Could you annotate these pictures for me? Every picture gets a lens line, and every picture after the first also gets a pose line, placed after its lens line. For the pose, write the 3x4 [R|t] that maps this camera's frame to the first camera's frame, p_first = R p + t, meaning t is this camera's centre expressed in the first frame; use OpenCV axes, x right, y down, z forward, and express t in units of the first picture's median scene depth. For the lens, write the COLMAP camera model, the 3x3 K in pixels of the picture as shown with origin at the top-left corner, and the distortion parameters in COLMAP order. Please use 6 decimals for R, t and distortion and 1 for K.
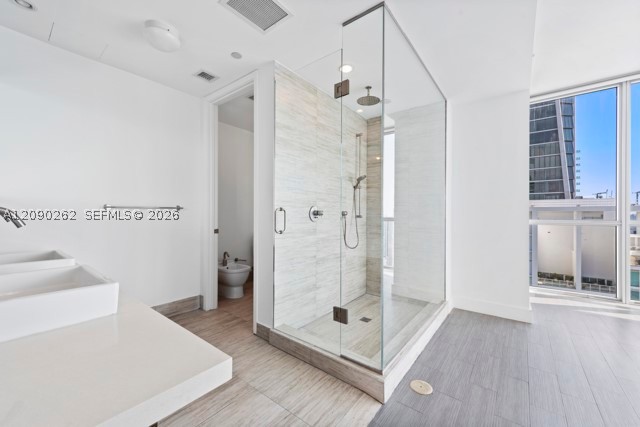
lens RADIAL K [[262.0, 0, 323.4], [0, 262.0, 214.5], [0, 0, 1]] dist [-0.002451, -0.001329]
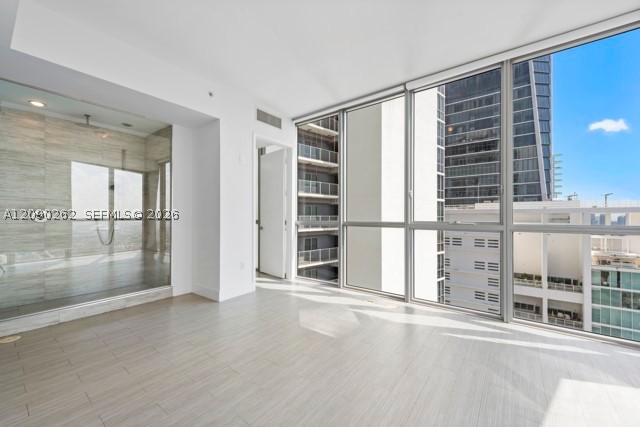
lens RADIAL K [[262.0, 0, 344.7], [0, 262.0, 215.5], [0, 0, 1]] dist [-0.002451, -0.001329]
pose [[0.999974, -0.000801, 0.007174, 0.170718], [0.000828, 0.999992, -0.003789, -0.000003], [-0.007170, 0.003795, 0.999967, -0.030441]]
